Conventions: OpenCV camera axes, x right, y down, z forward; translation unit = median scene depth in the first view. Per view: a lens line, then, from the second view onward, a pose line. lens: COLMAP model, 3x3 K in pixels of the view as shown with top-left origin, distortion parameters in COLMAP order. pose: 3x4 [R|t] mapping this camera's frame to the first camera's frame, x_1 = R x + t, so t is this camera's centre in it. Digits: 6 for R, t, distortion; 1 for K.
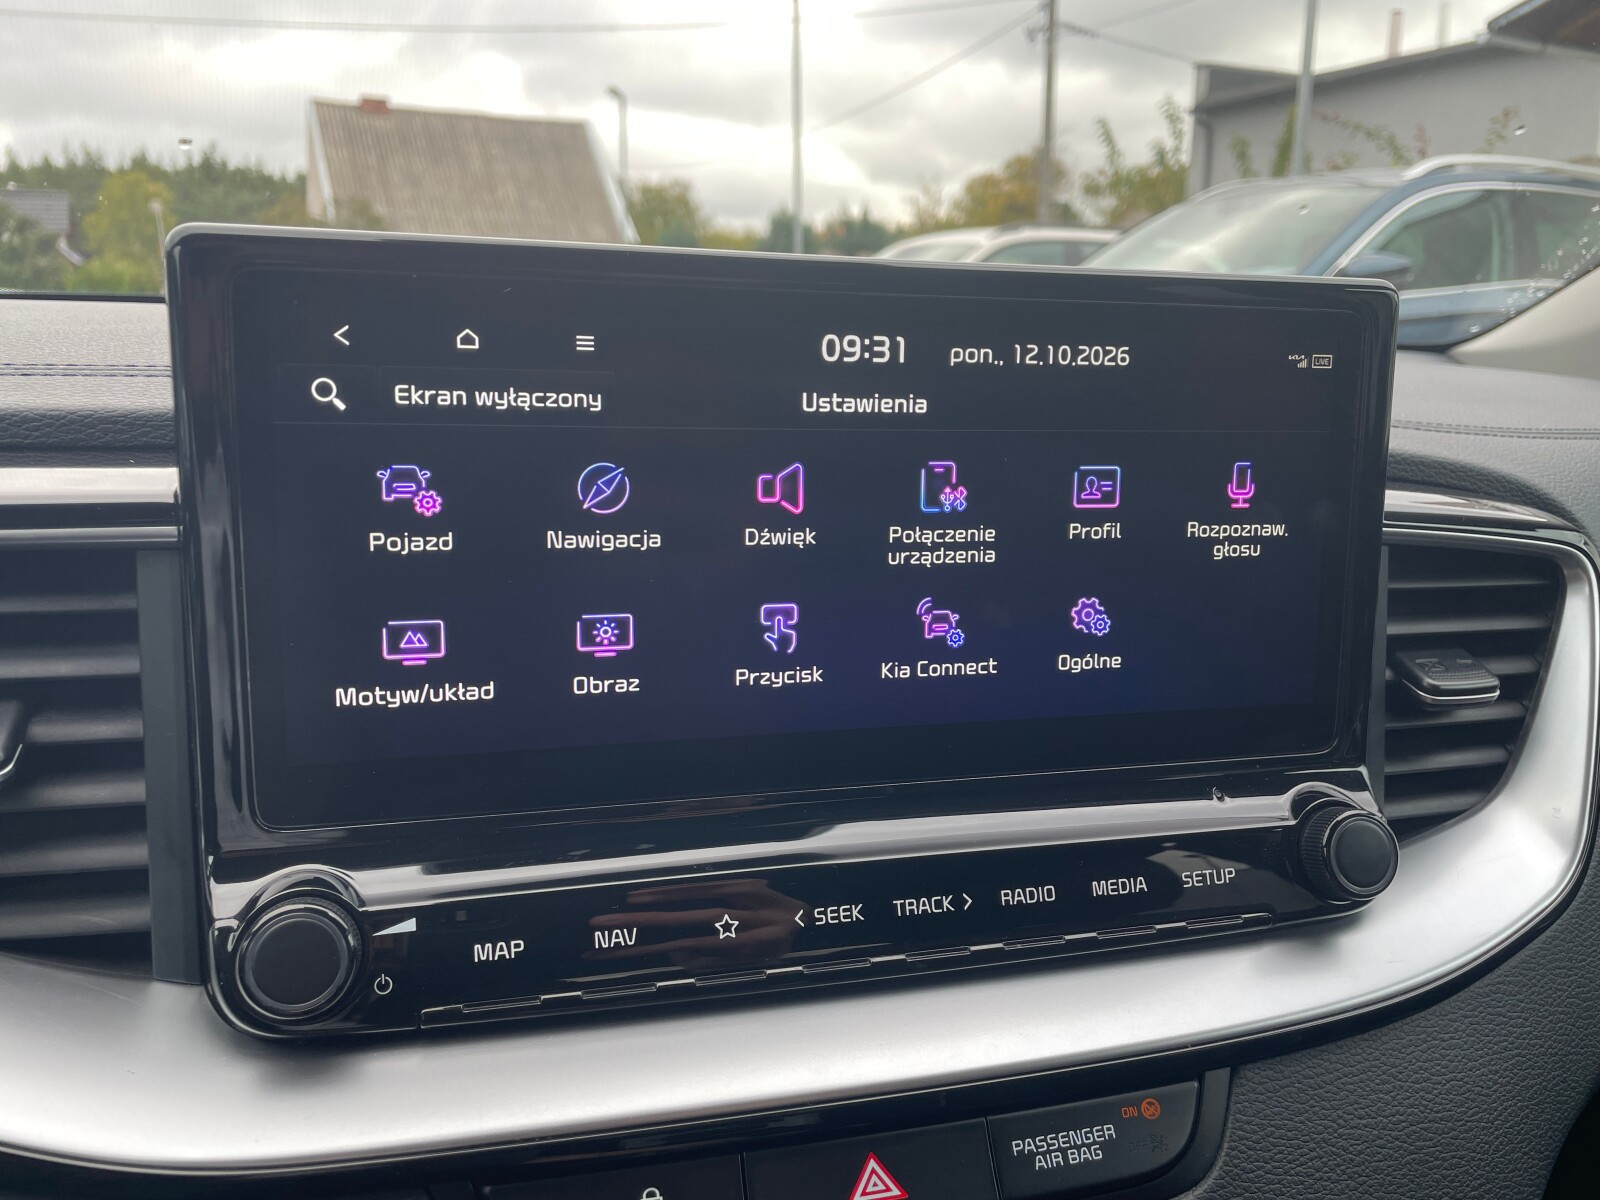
lens RADIAL K [[1219.0, 0, 799.1], [0, 1219.0, 581.2], [0, 0, 1]] dist [0.095445, -0.129503]
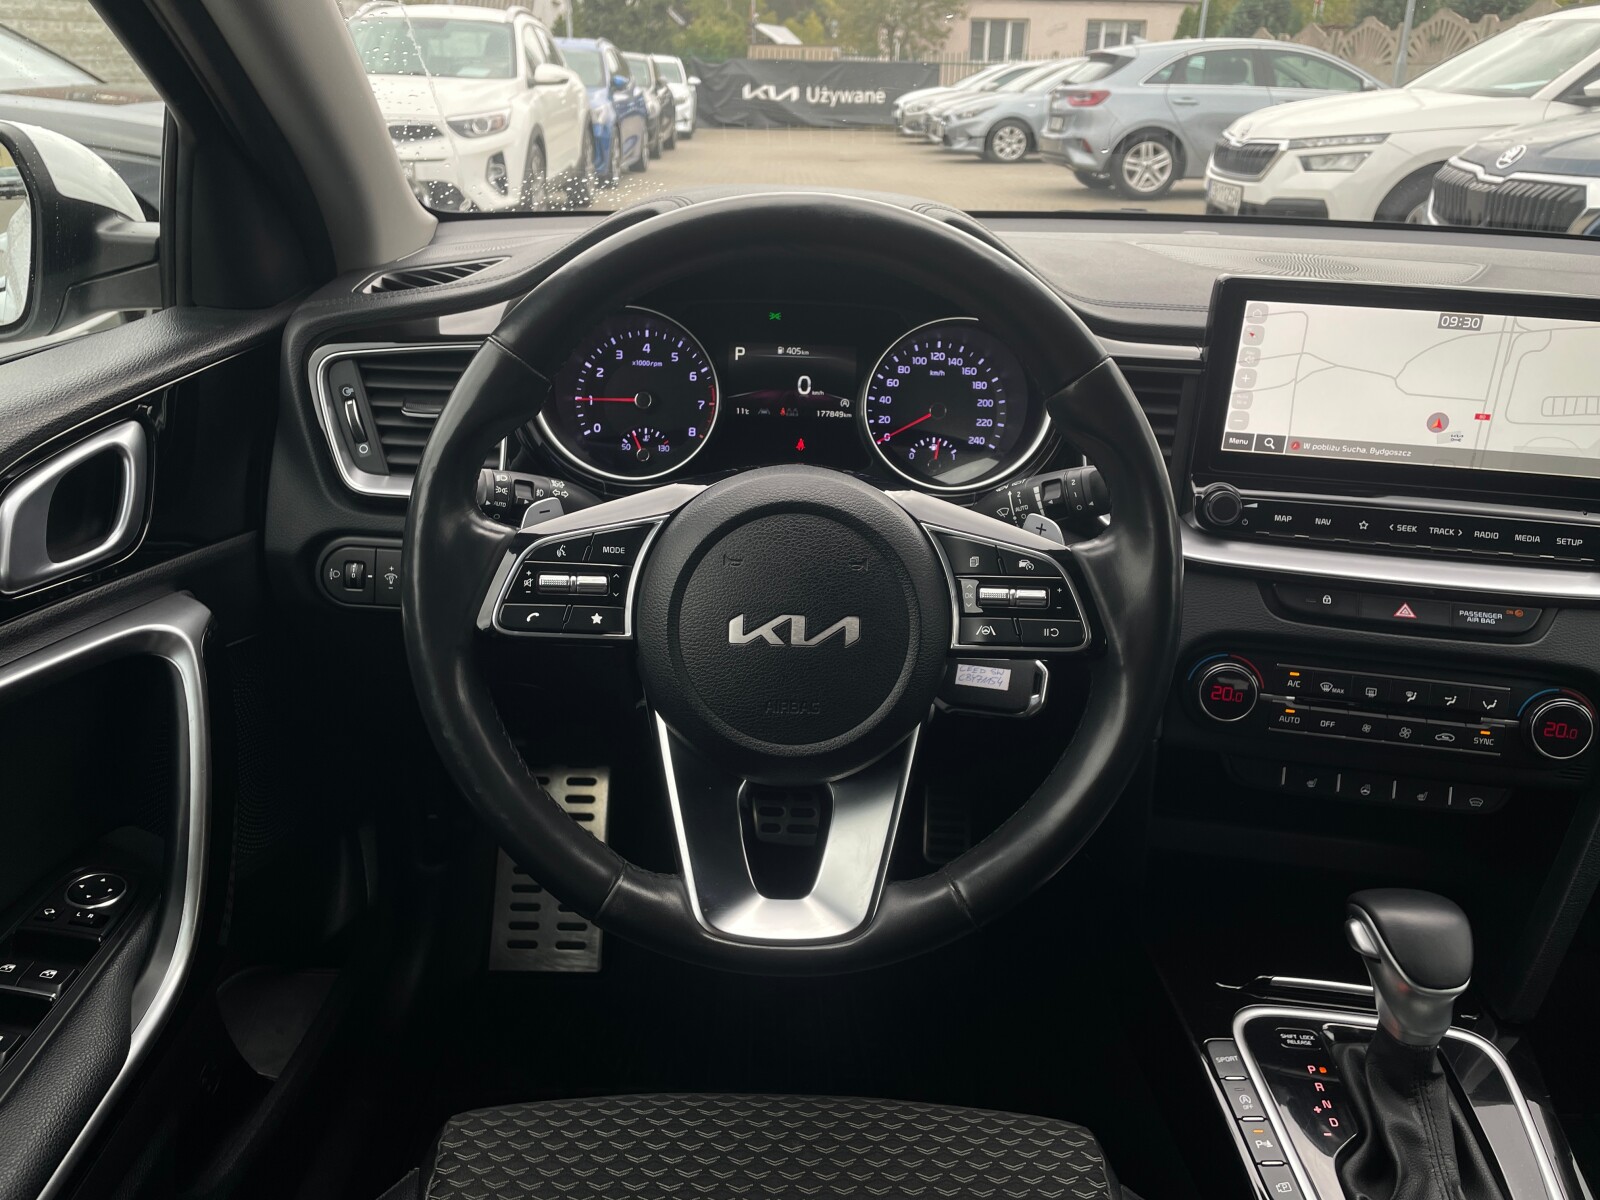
lens RADIAL K [[1219.0, 0, 784.6], [0, 1219.0, 589.8], [0, 0, 1]] dist [0.095445, -0.129503]
pose [[0.910209, 0.166190, -0.379341, -0.161946], [-0.093606, 0.974806, 0.202463, -0.030056], [0.403431, -0.148775, 0.902834, -2.097806]]
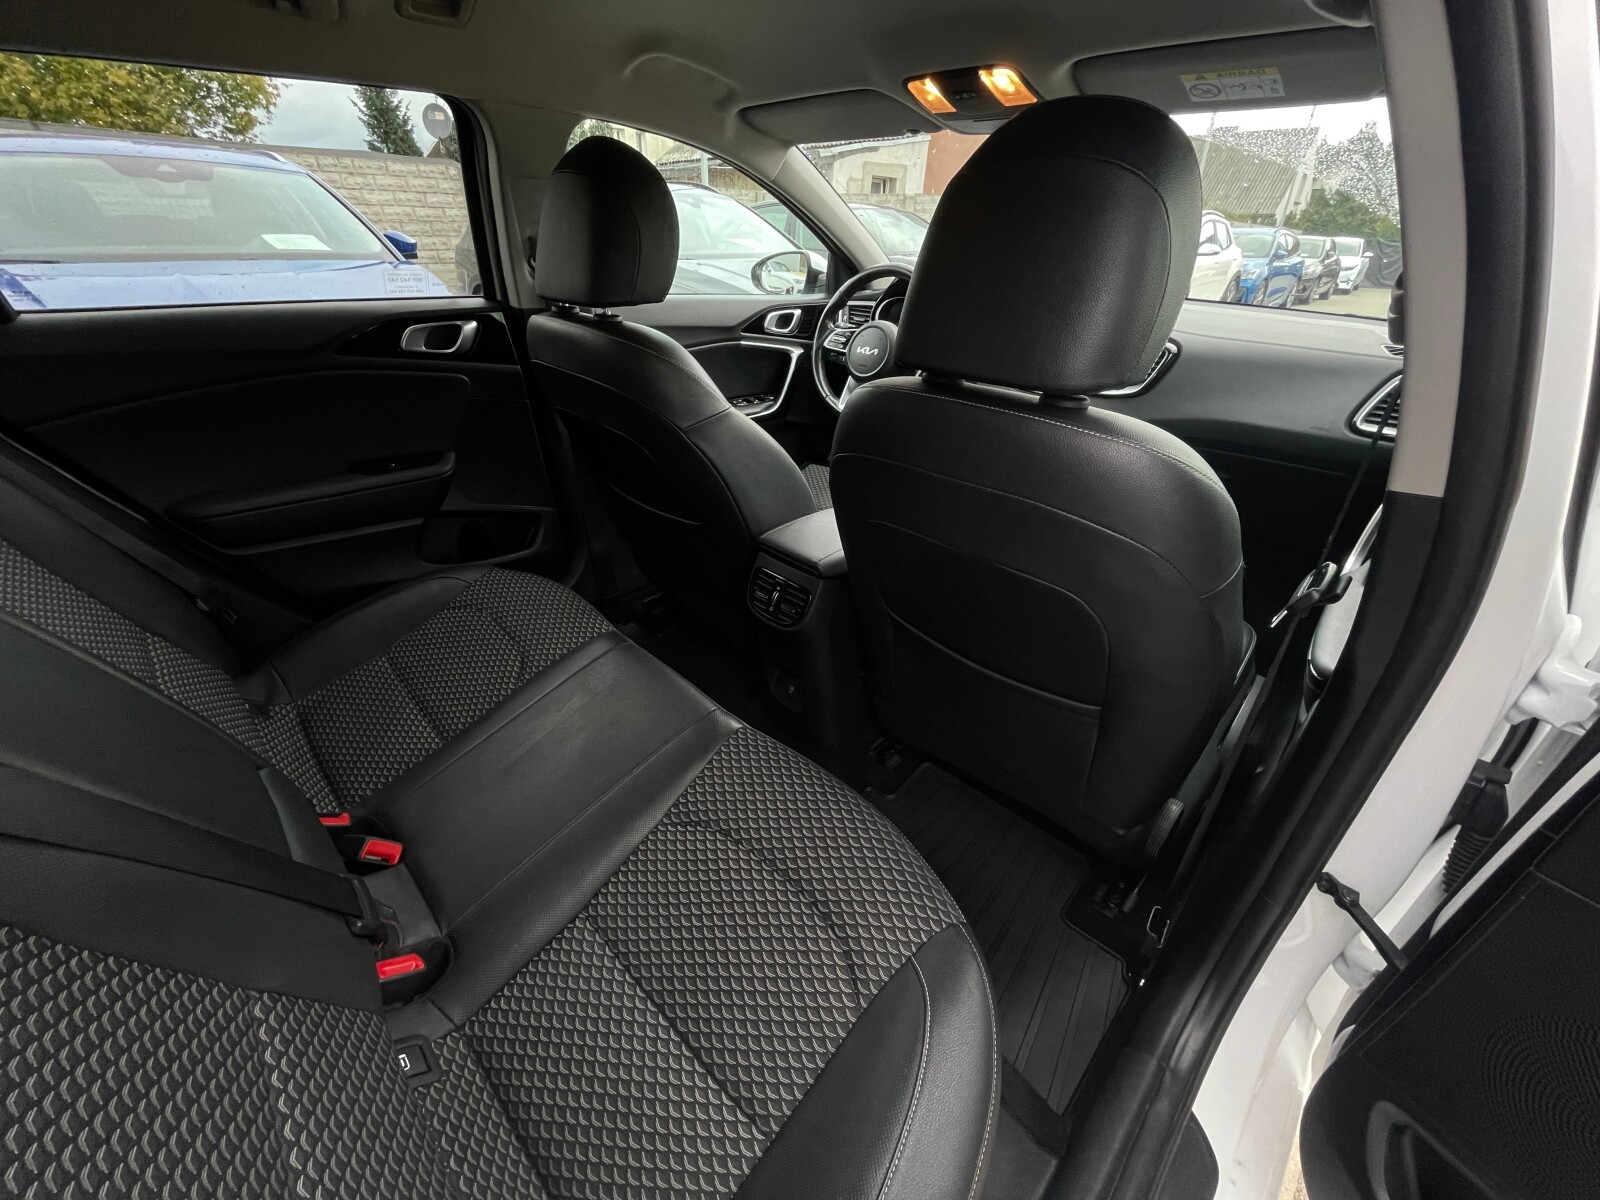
lens RADIAL K [[649.2, 0, 797.5], [0, 649.2, 607.4], [0, 0, 1]] dist [-0.001769, 0.003055]
pose [[0.354671, 0.457782, -0.815257, 4.542122], [-0.201473, 0.888876, 0.411471, 0.235470], [0.913026, 0.018315, 0.407489, -3.072186]]
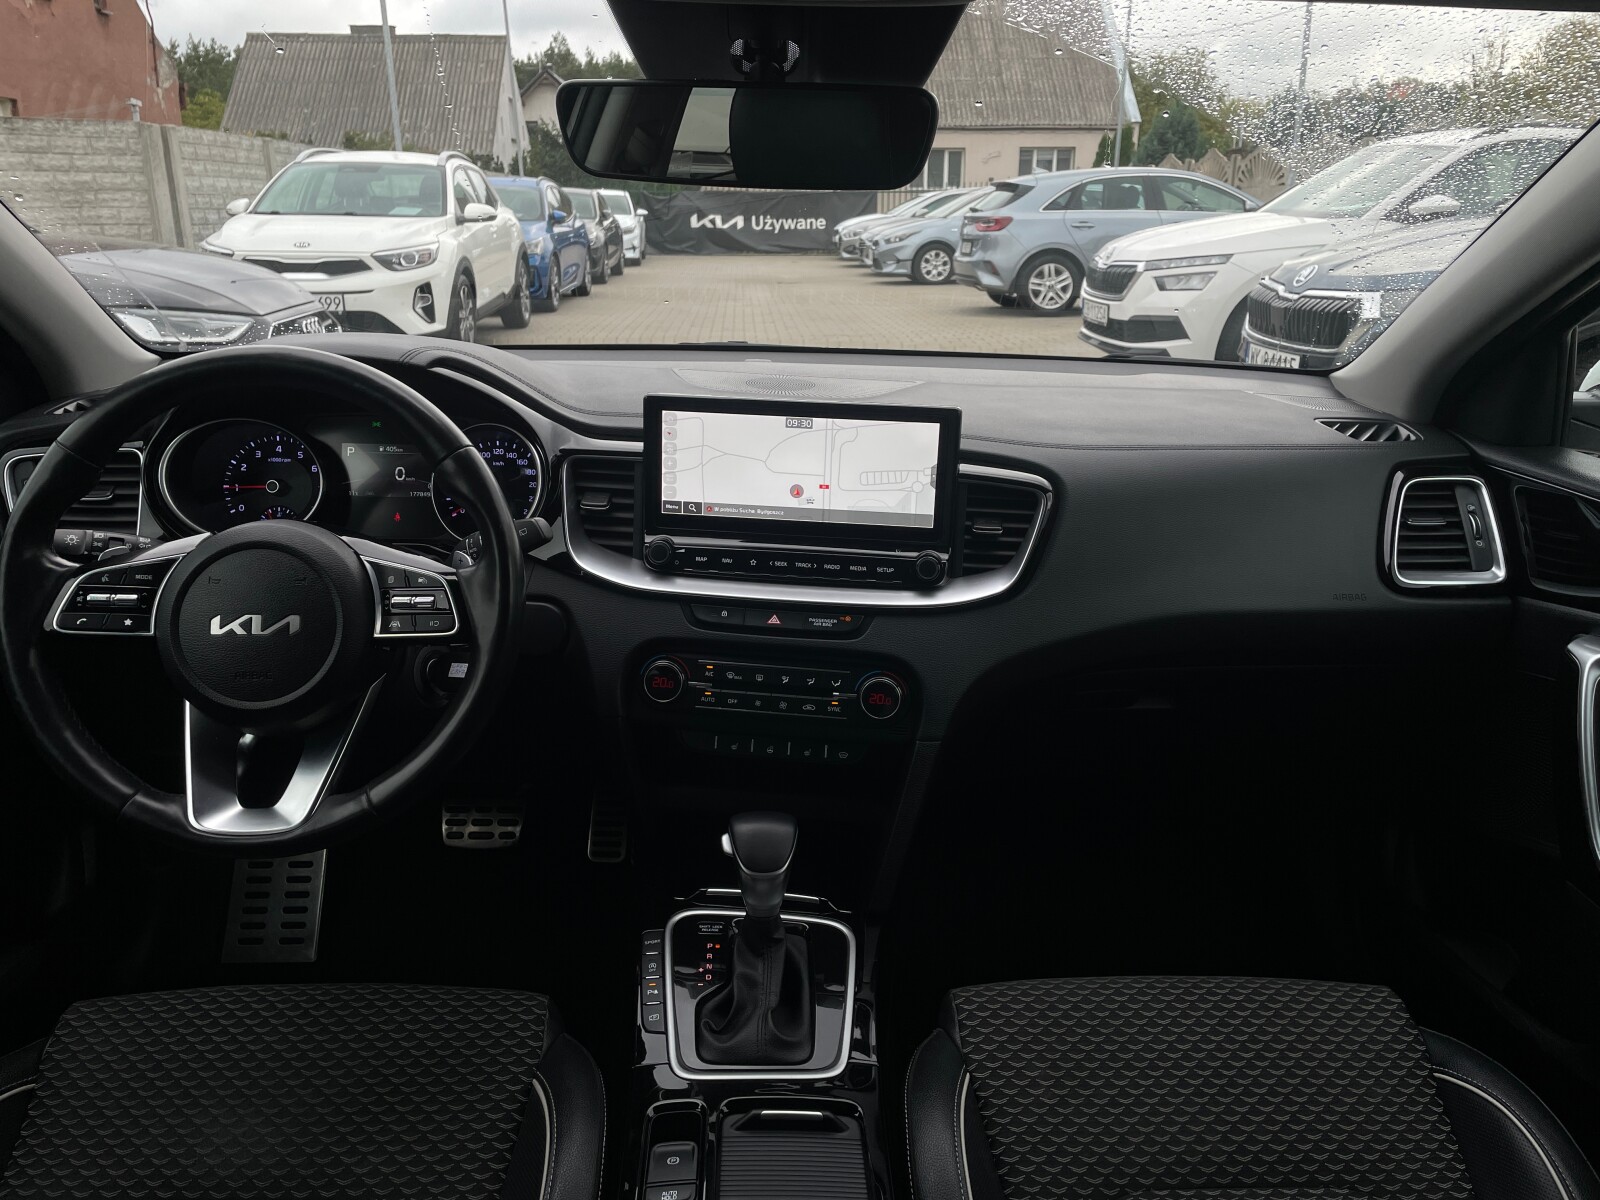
lens RADIAL K [[1219.0, 0, 797.1], [0, 1219.0, 579.5], [0, 0, 1]] dist [0.095445, -0.129503]
pose [[0.923370, 0.107926, -0.368428, 1.537770], [-0.073784, 0.991670, 0.105576, -0.102850], [0.376753, -0.070302, 0.923642, -2.645674]]
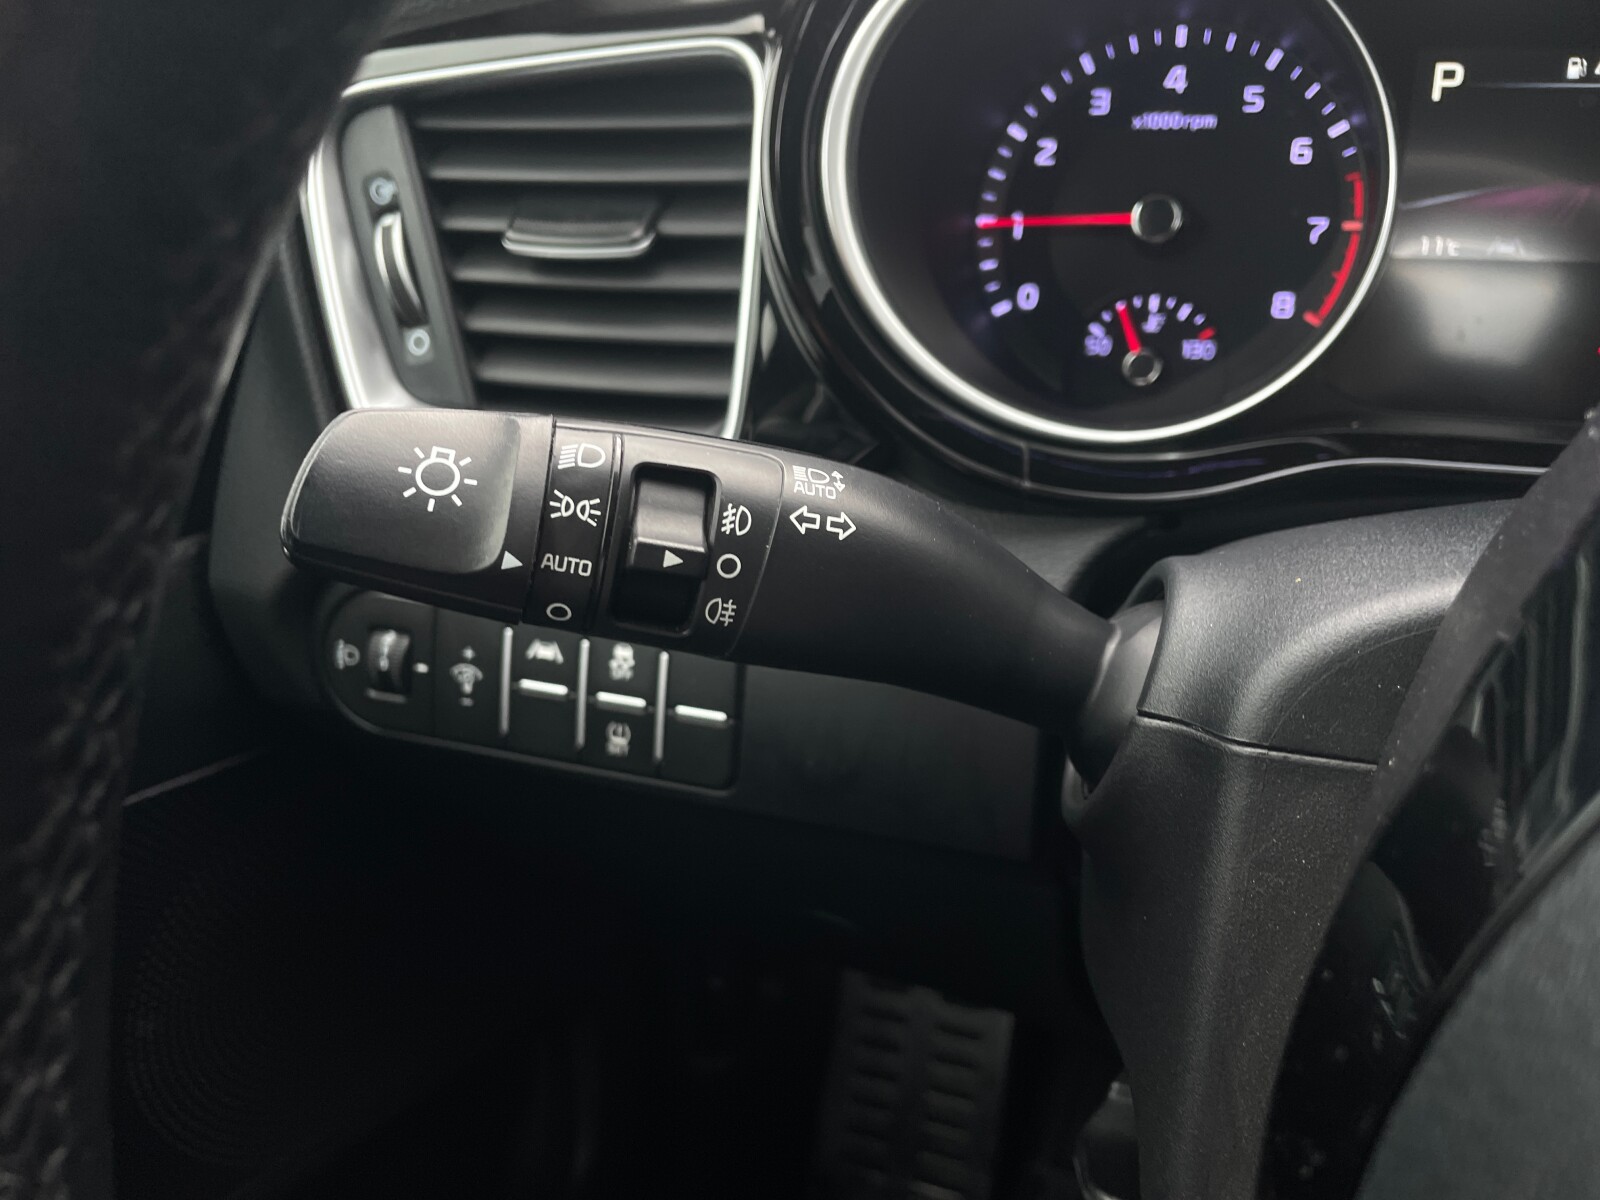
lens RADIAL K [[1219.0, 0, 793.1], [0, 1219.0, 597.3], [0, 0, 1]] dist [0.095445, -0.129503]
pose [[0.714939, 0.261832, -0.648310, -1.145071], [-0.070341, 0.949465, 0.305889, 0.171071], [0.695640, -0.173089, 0.697227, -0.476320]]
